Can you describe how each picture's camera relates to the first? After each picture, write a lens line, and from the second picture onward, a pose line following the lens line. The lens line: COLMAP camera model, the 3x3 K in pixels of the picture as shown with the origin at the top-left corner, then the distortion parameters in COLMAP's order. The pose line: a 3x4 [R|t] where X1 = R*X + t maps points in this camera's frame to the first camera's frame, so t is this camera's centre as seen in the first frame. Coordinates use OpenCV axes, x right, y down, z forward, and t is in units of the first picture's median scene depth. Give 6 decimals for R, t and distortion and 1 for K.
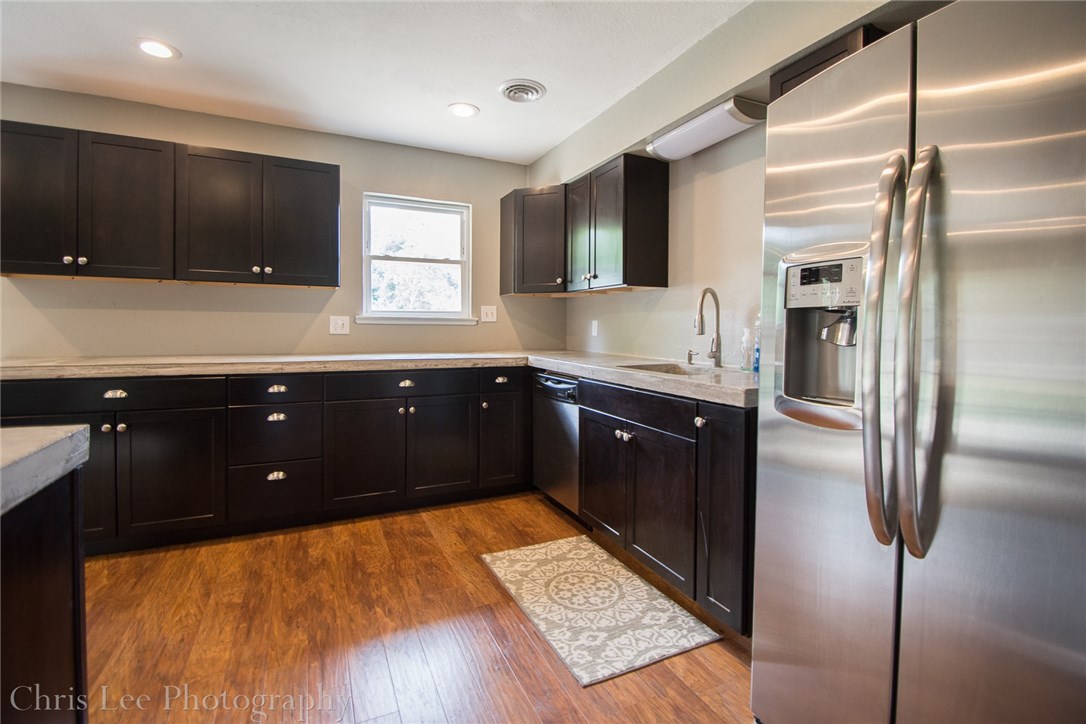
lens RADIAL K [[480.0, 0, 544.5], [0, 480.0, 330.6], [0, 0, 1]] dist [-0.009068, -0.001754]
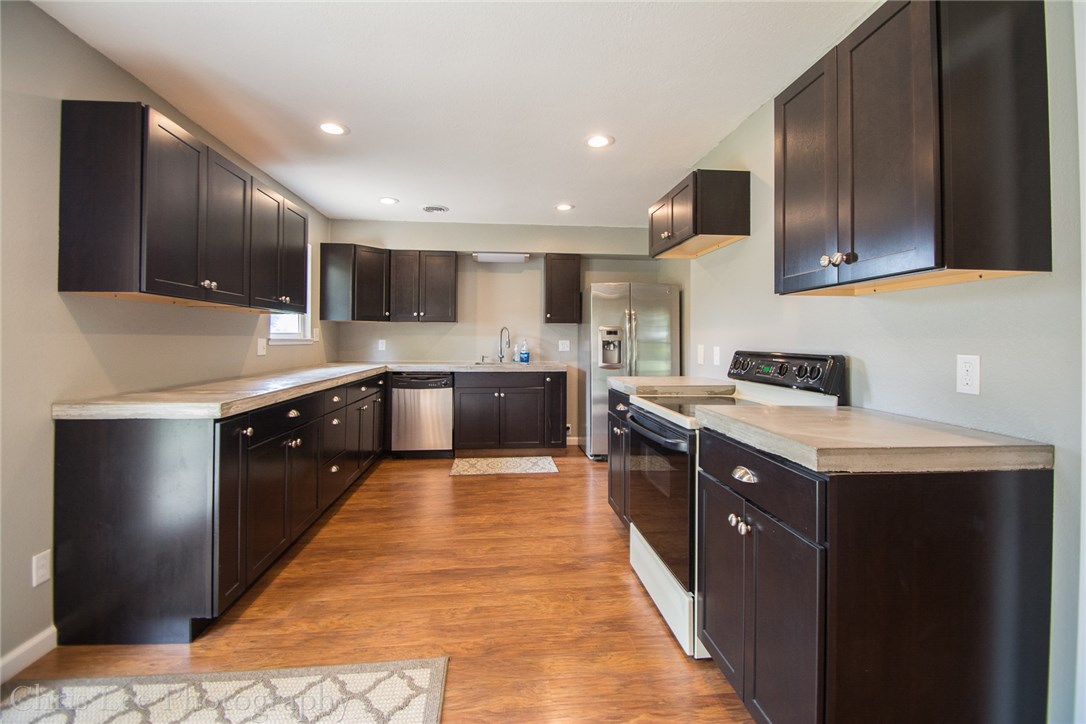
lens RADIAL K [[480.0, 0, 545.3], [0, 480.0, 337.5], [0, 0, 1]] dist [-0.009068, -0.001754]
pose [[0.341458, -0.005209, 0.939883, -1.686593], [0.006303, 0.999975, 0.003252, -0.044721], [-0.939876, 0.004814, 0.341482, 0.055749]]
